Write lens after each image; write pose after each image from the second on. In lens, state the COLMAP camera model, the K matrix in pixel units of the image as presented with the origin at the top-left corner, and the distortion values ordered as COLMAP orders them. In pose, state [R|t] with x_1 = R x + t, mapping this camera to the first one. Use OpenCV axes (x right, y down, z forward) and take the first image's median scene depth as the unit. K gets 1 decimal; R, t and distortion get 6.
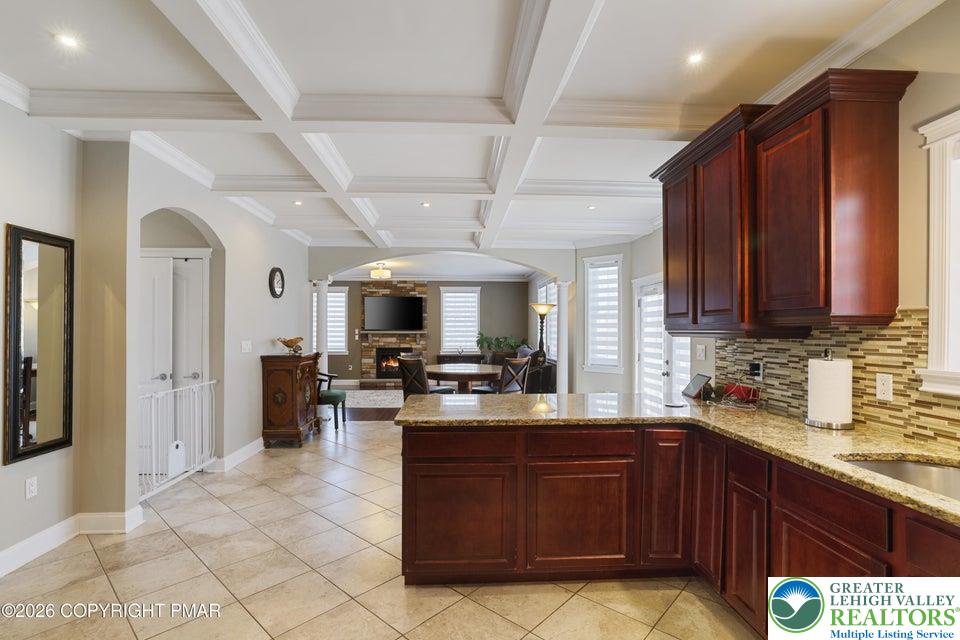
lens RADIAL K [[448.3, 0, 475.2], [0, 448.3, 329.8], [0, 0, 1]] dist [-0.030645, 0.012590]
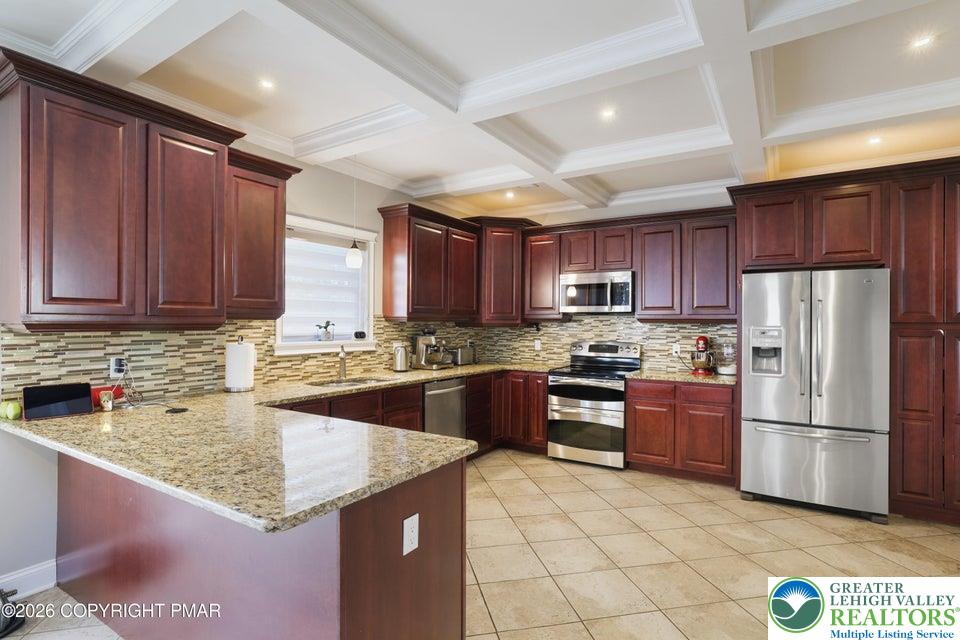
lens RADIAL K [[484.2, 0, 478.4], [0, 484.2, 319.7], [0, 0, 1]] dist [-0.027373, 0.015586]
pose [[-0.812265, -0.004637, 0.583270, -0.754247], [-0.008429, 0.999957, -0.003789, -0.009894], [-0.583227, -0.007995, -0.812270, 1.893797]]
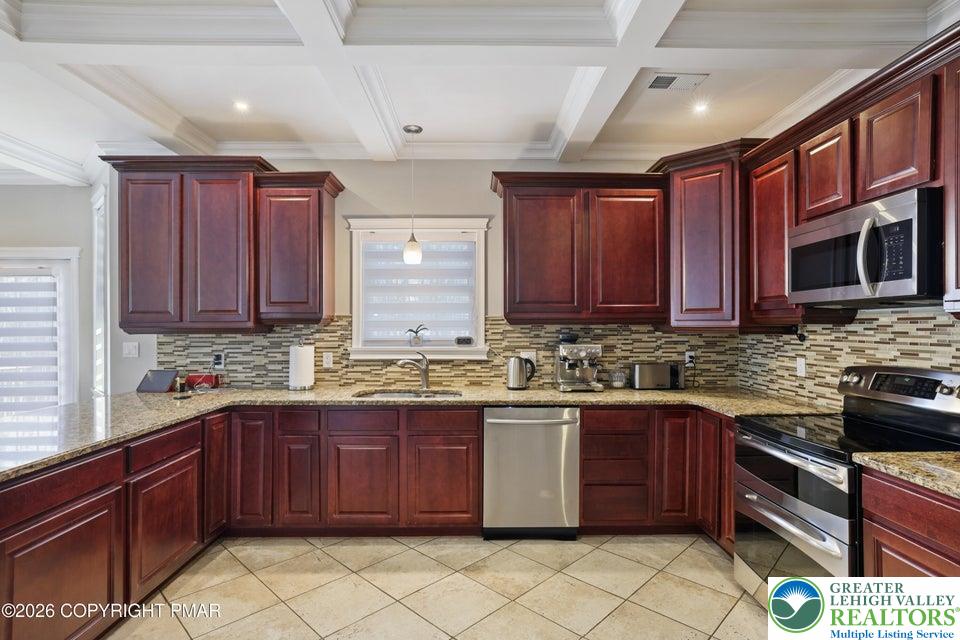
lens RADIAL K [[484.2, 0, 478.5], [0, 484.2, 324.5], [0, 0, 1]] dist [-0.027373, 0.015586]
pose [[0.033170, -0.000842, 0.999449, -0.911426], [0.000635, 0.999999, 0.000821, -0.009900], [-0.999450, 0.000607, 0.033170, 0.336776]]
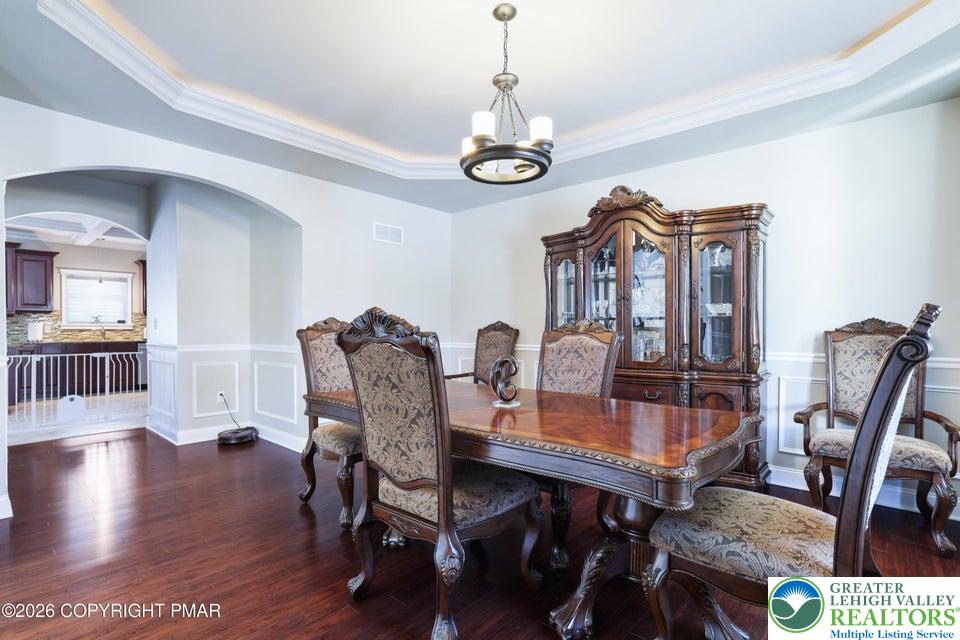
lens RADIAL K [[448.3, 0, 479.1], [0, 448.3, 328.0], [0, 0, 1]] dist [-0.030645, 0.012590]
pose [[-0.717535, -0.006168, 0.696495, -4.487591], [-0.001277, 0.999971, 0.007540, 0.079076], [-0.696521, 0.004520, -0.717522, 1.103328]]
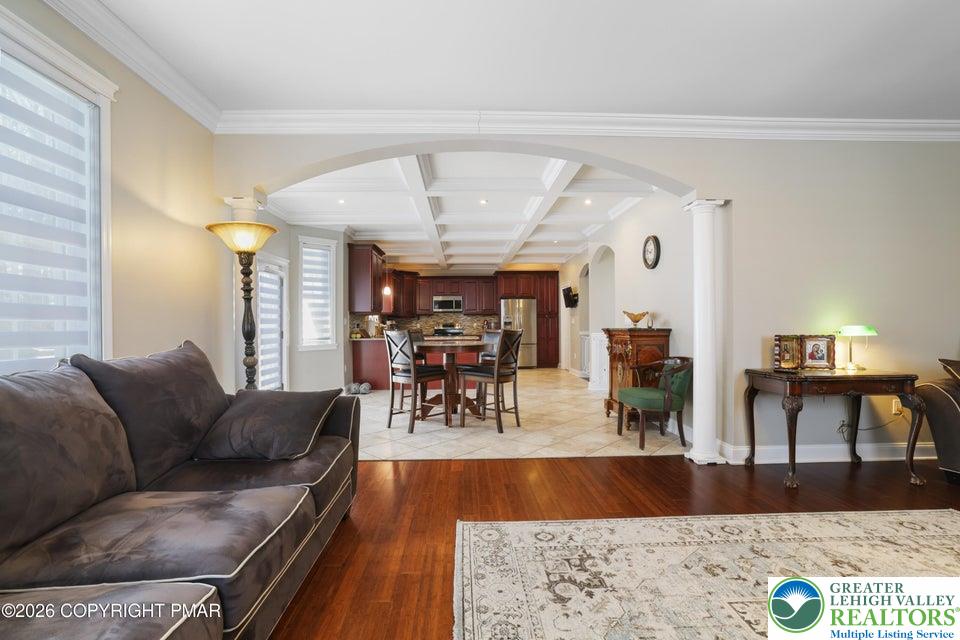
lens RADIAL K [[430.3, 0, 476.4], [0, 430.3, 321.7], [0, 0, 1]] dist [-0.027983, 0.003512]
pose [[-0.999903, 0.004362, 0.013215, -0.248370], [0.004265, 0.999964, -0.007359, 0.117959], [-0.013247, -0.007302, -0.999886, 5.230863]]
